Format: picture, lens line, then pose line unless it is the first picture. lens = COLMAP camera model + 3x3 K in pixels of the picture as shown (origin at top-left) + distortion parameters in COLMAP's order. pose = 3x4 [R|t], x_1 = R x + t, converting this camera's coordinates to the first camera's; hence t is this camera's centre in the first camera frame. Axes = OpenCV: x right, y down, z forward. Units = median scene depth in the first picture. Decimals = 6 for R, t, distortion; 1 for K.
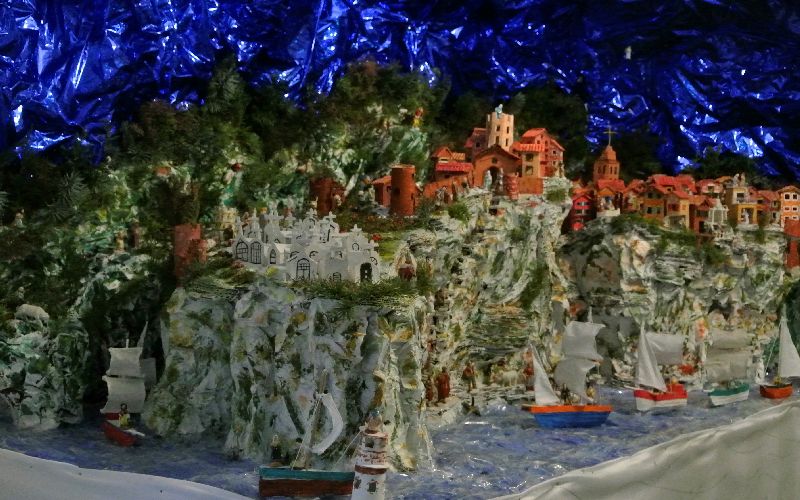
lens RADIAL K [[1311.0, 0, 396.2], [0, 1311.0, 236.9], [0, 0, 1]] dist [-0.021512, 0.000000]
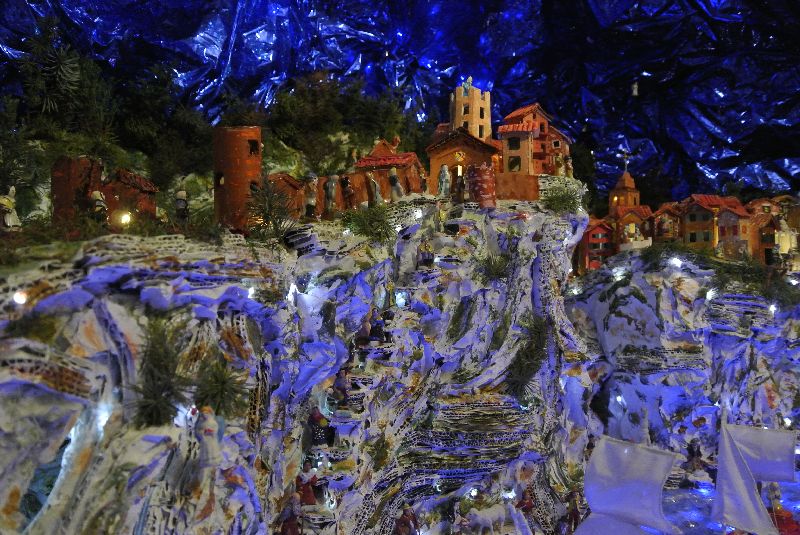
lens RADIAL K [[674.1, 0, 400.2], [0, 674.1, 279.7], [0, 0, 1]] dist [-0.078082, 0.023815]
pose [[0.991060, -0.041569, -0.126774, 0.083137], [0.036972, 0.998578, -0.038402, 0.012720], [0.128190, 0.033371, 0.991188, 0.661755]]
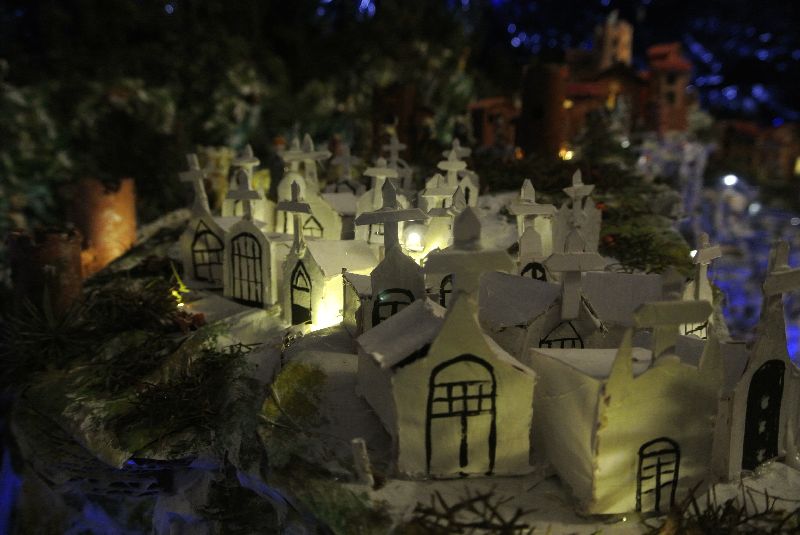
lens RADIAL K [[626.0, 0, 397.0], [0, 626.0, 268.8], [0, 0, 1]] dist [-0.085523, 0.020695]
pose [[0.998911, -0.020529, 0.041902, -0.058719], [0.014838, 0.991156, 0.131867, -0.004938], [-0.044238, -0.131102, 0.990381, 0.645877]]
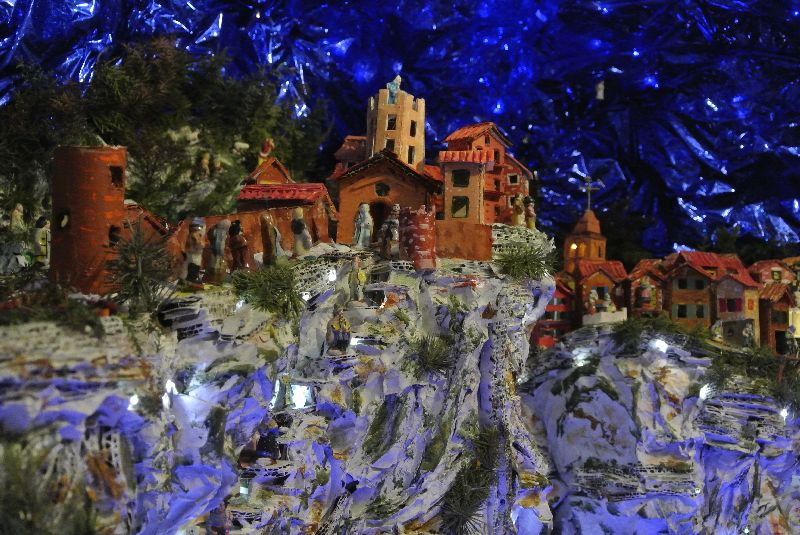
lens RADIAL K [[1013.3, 0, 400.2], [0, 1013.3, 280.5], [0, 0, 1]] dist [-0.043691, 0.000000]
pose [[0.998751, 0.002729, 0.049892, 0.062508], [0.001466, 0.996476, -0.083862, 0.001821], [-0.049945, 0.083830, 0.995228, 0.644586]]
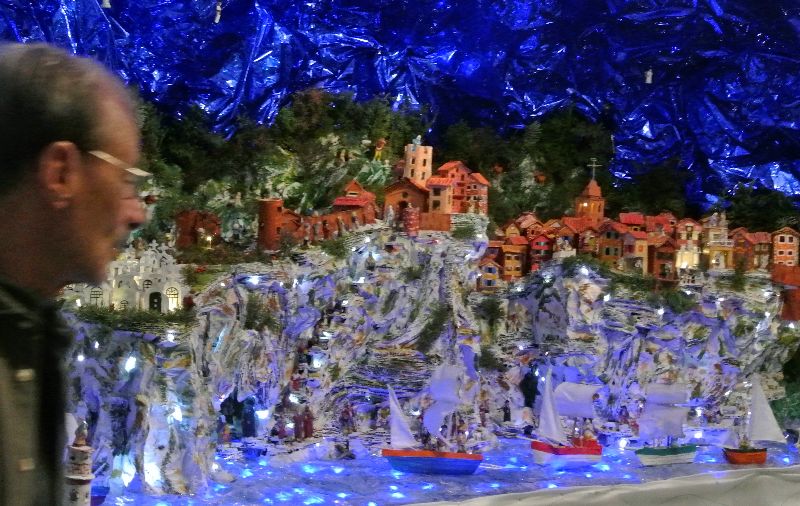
lens RADIAL K [[1579.3, 0, 342.0], [0, 1579.3, 277.9], [0, 0, 1]] dist [0.005742, 0.000000]
pose [[0.976498, 0.019451, -0.214647, 0.270795], [-0.021221, 0.999757, -0.005943, 0.009317], [0.214479, 0.010358, 0.976674, -0.121158]]
